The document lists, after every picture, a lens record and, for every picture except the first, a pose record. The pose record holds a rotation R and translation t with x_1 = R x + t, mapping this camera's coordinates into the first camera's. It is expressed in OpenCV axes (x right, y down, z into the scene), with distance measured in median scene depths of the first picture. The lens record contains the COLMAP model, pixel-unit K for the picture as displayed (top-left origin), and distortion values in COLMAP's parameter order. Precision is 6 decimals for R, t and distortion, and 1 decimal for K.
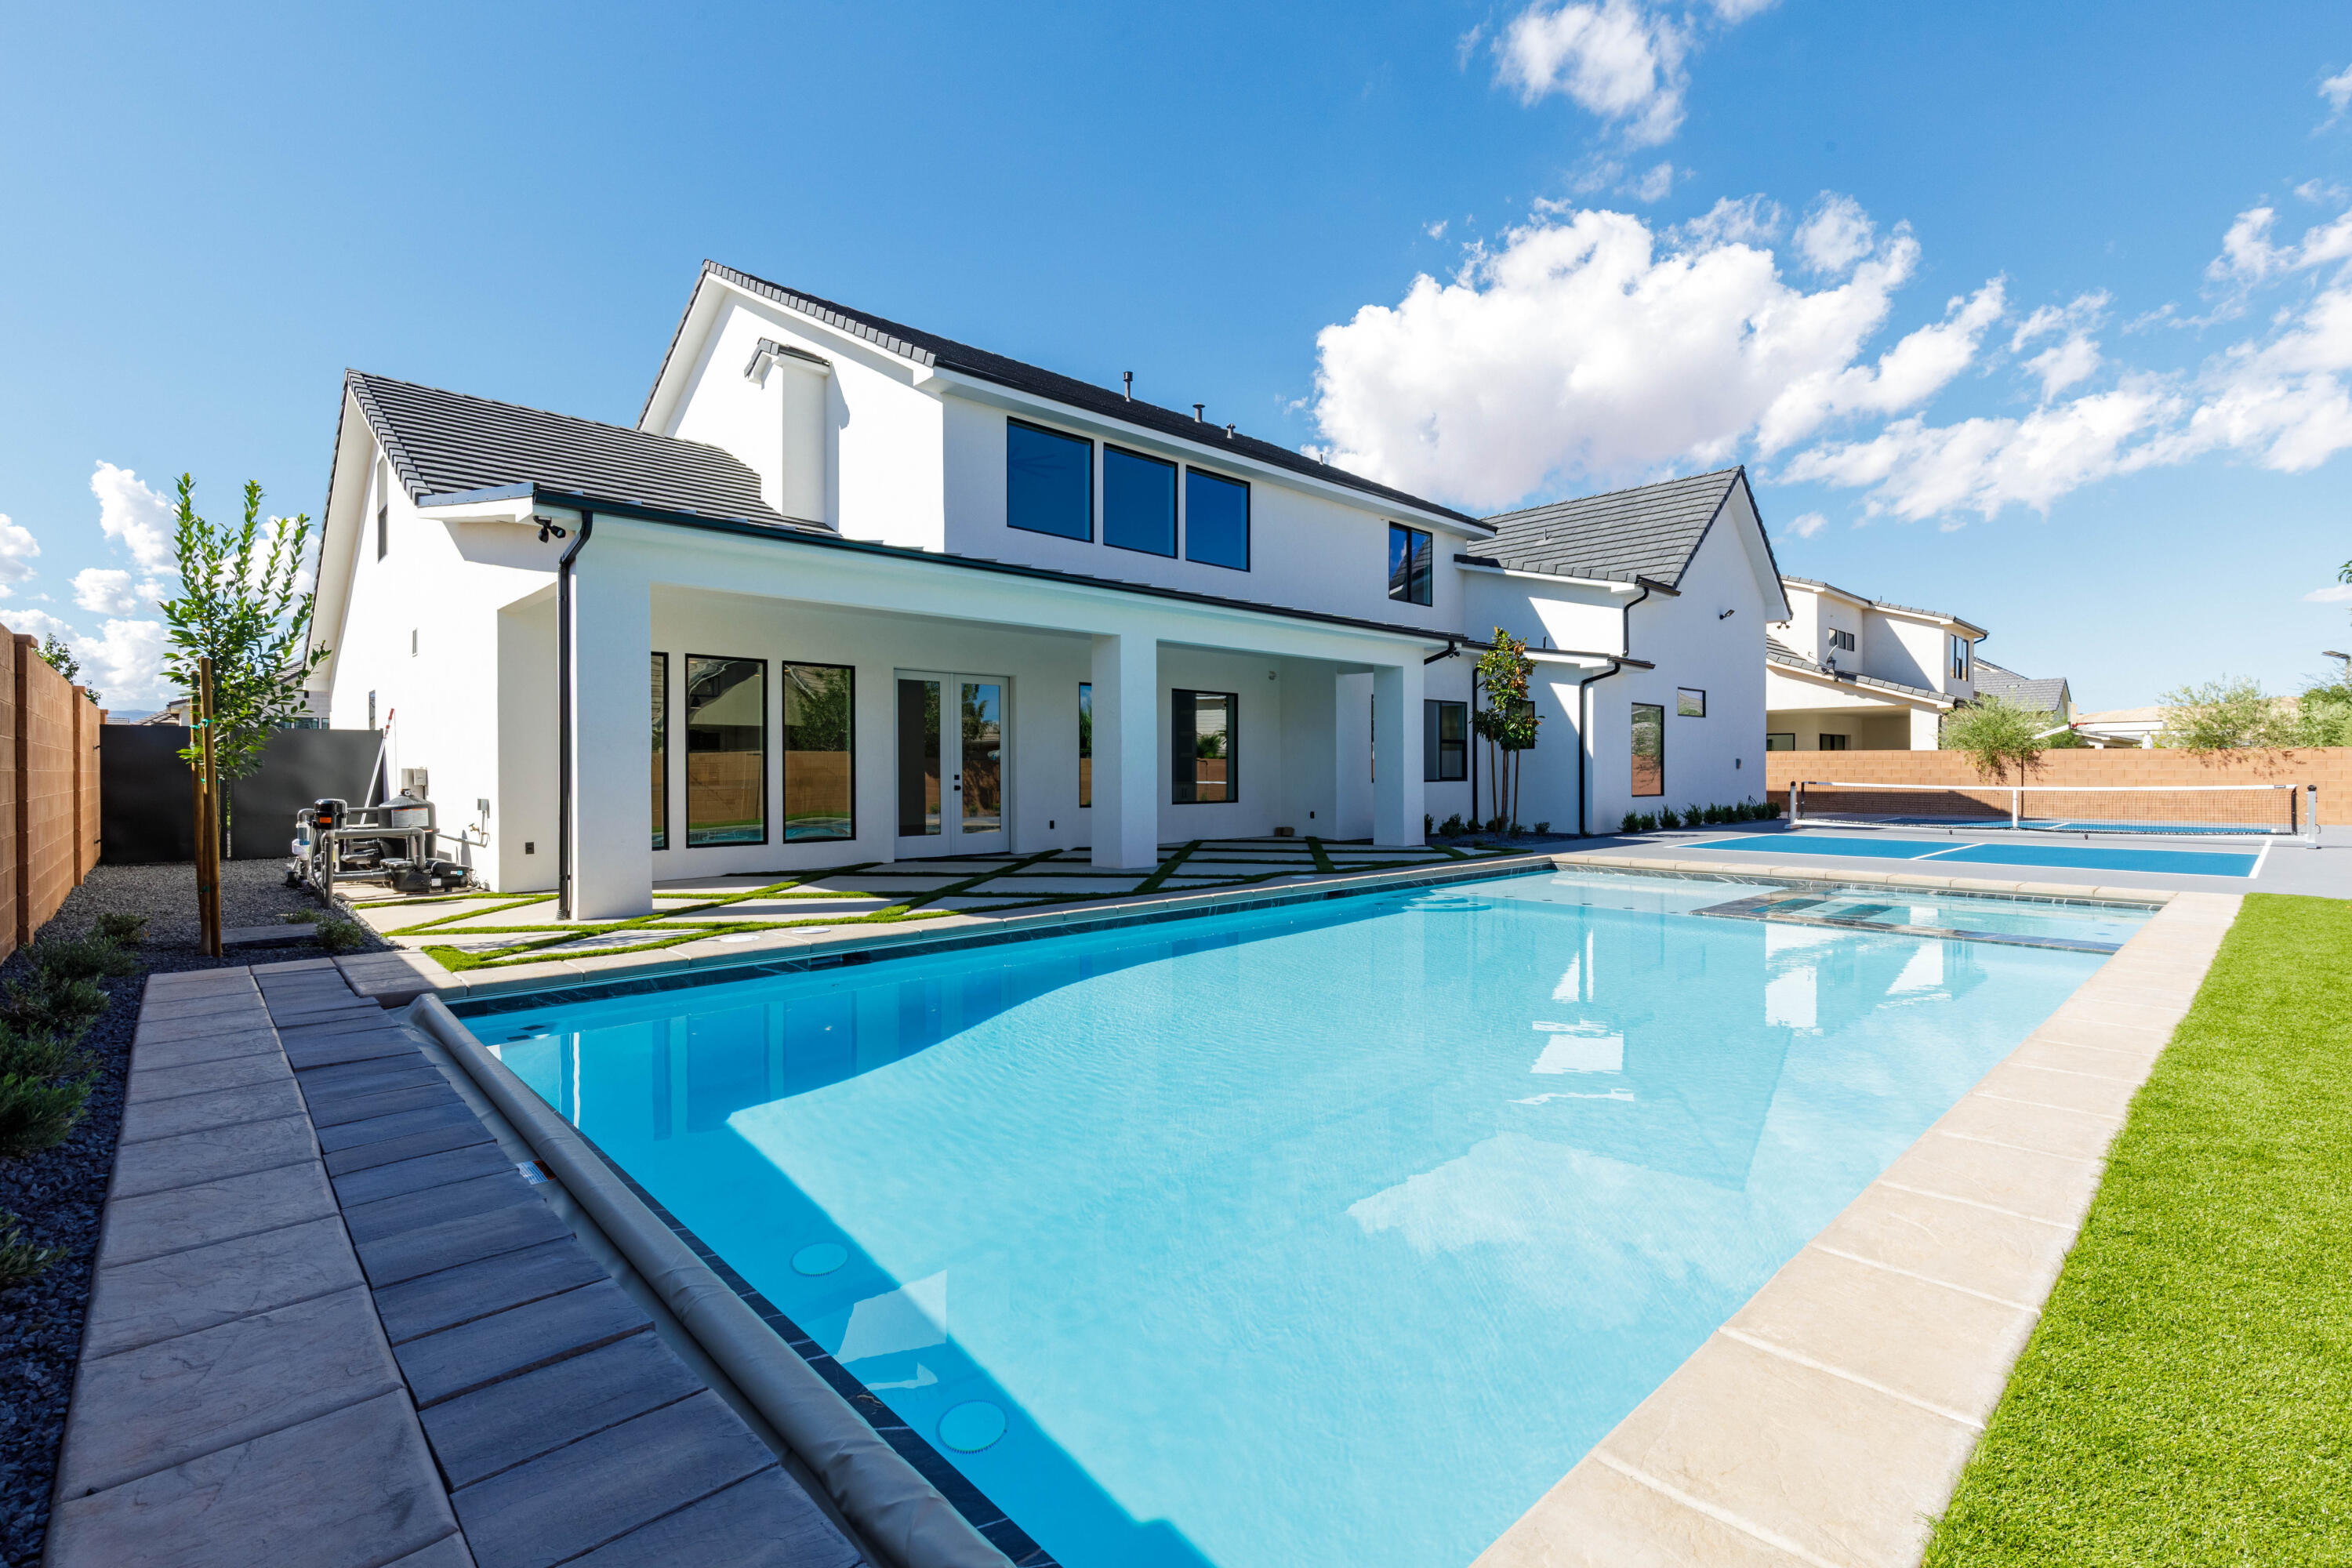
lens RADIAL K [[1052.2, 0, 1174.7], [0, 1052.2, 778.8], [0, 0, 1]] dist [-0.000446, -0.000838]
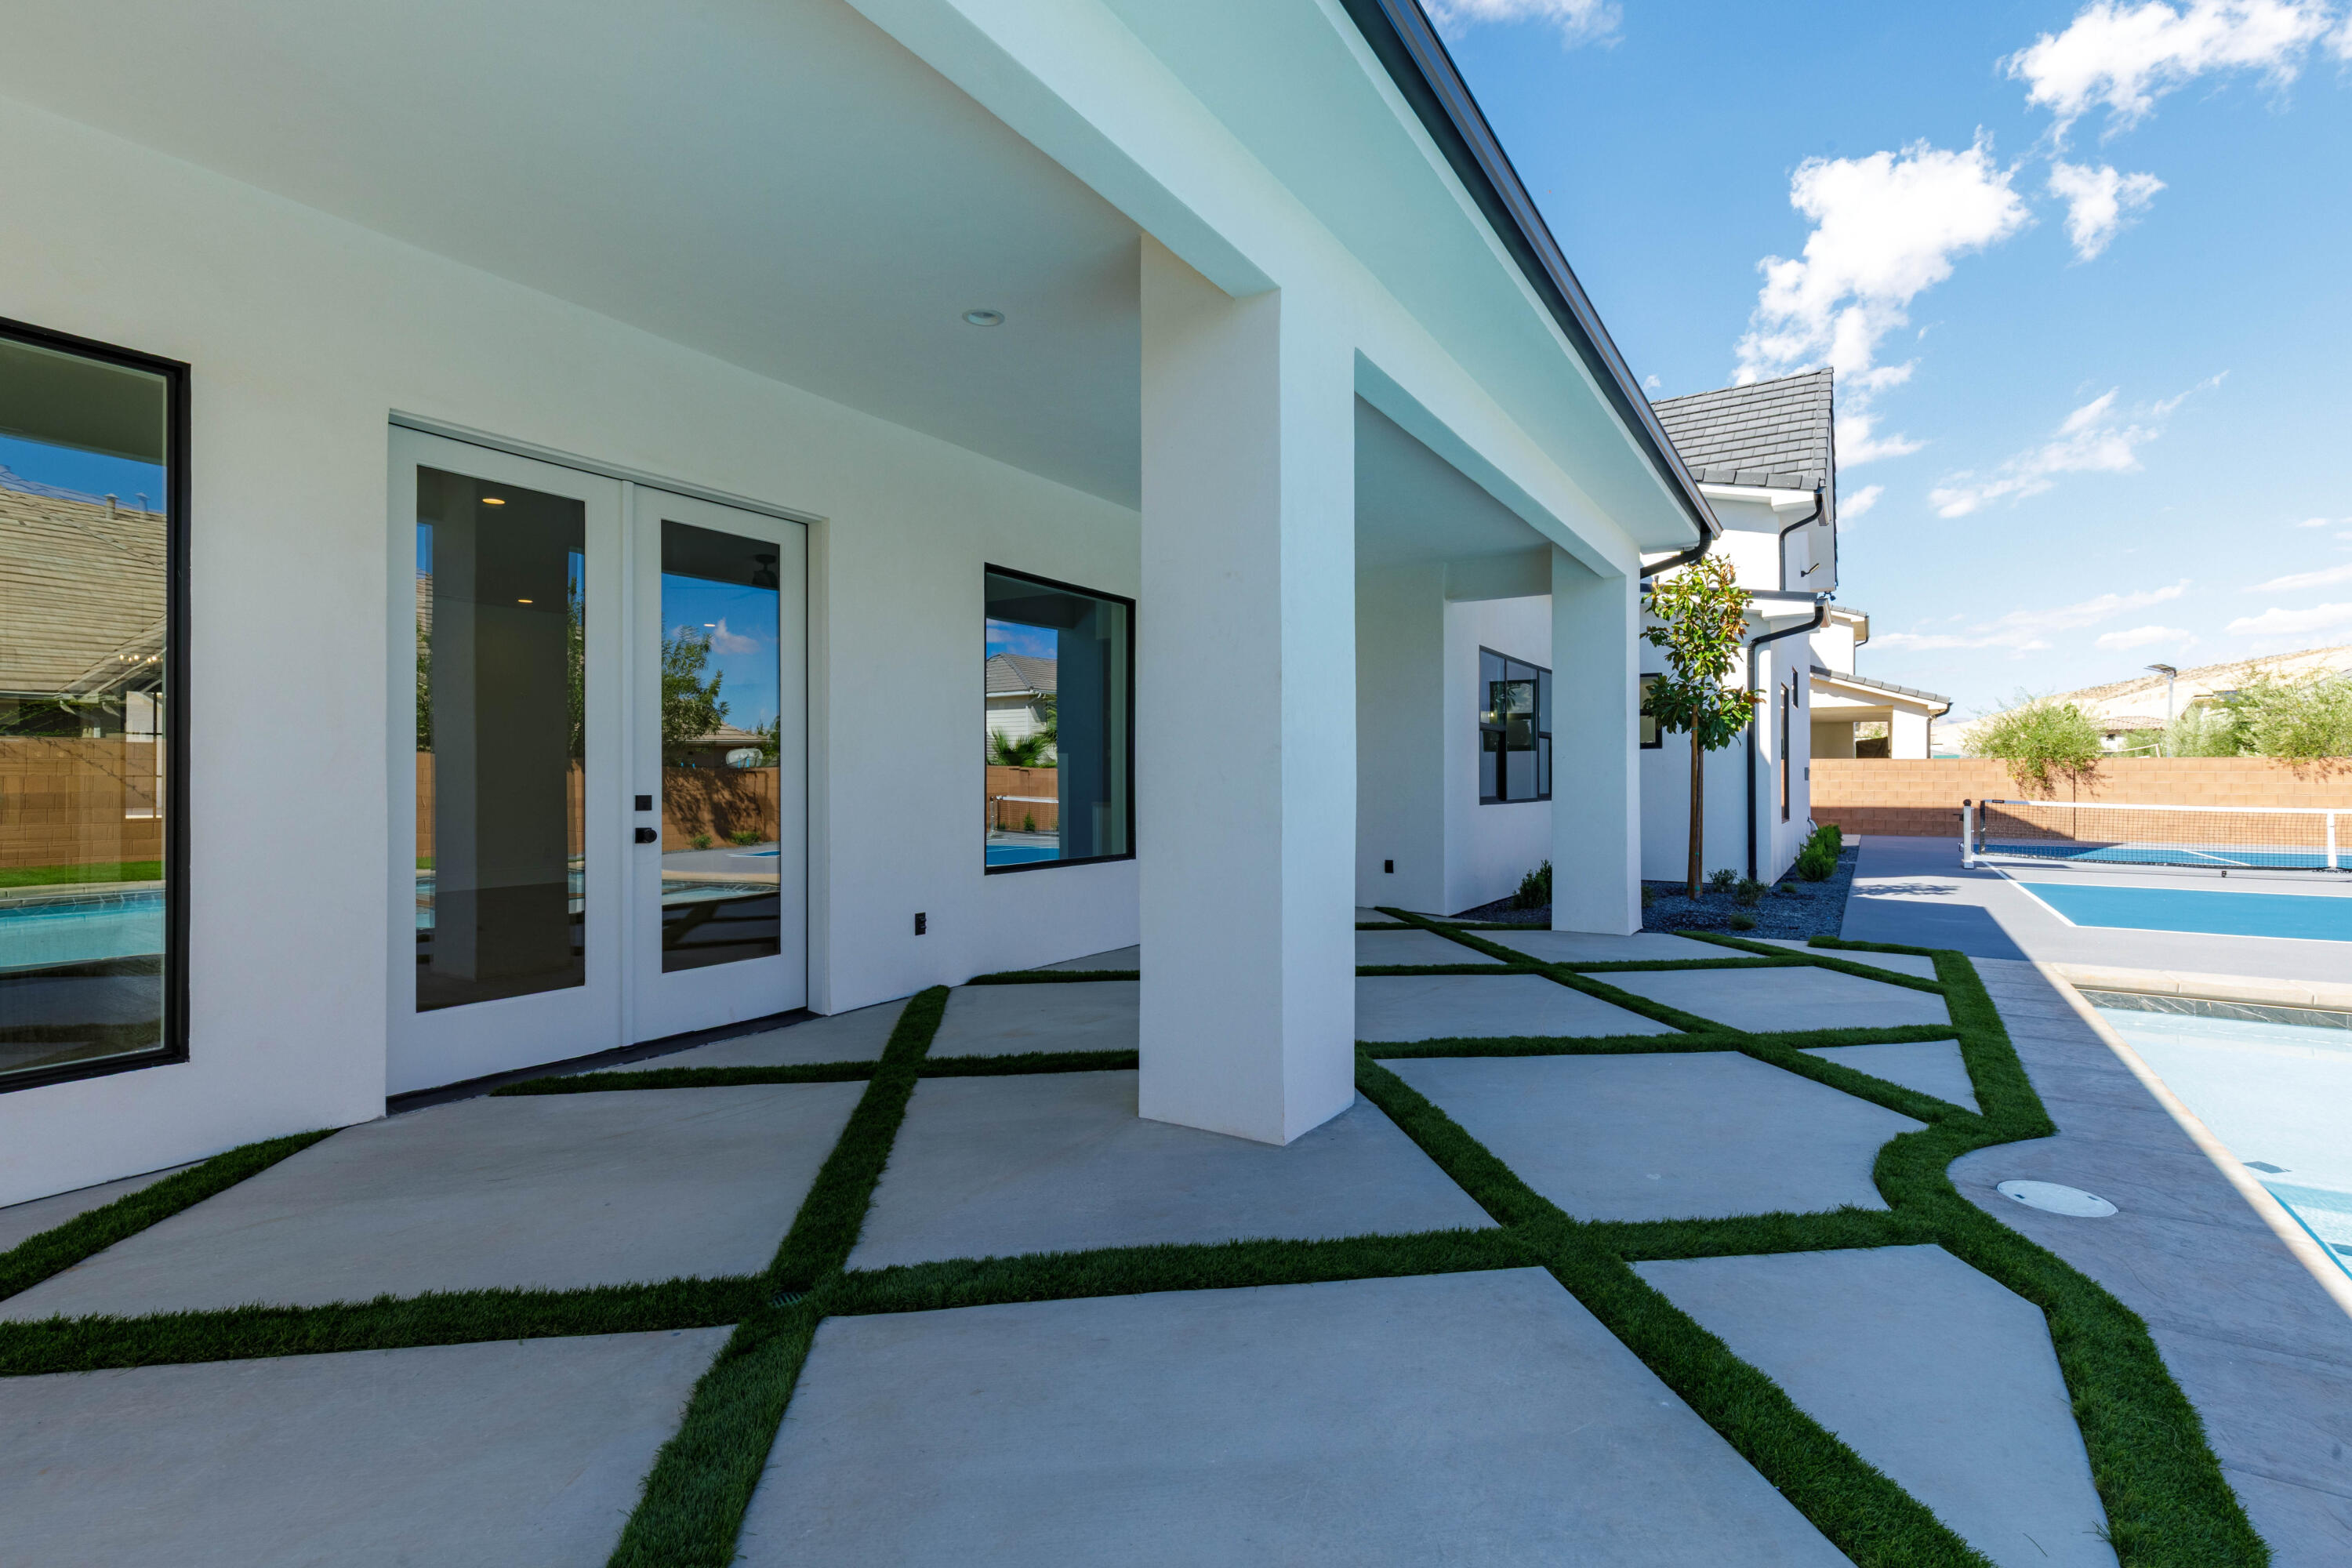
lens RADIAL K [[1052.2, 0, 1177.1], [0, 1052.2, 785.2], [0, 0, 1]] dist [-0.000446, -0.000838]
pose [[0.972947, 0.001010, 0.231026, -0.069199], [0.000154, 0.999987, -0.005020, -0.002936], [-0.231028, 0.004920, 0.972935, 0.367005]]
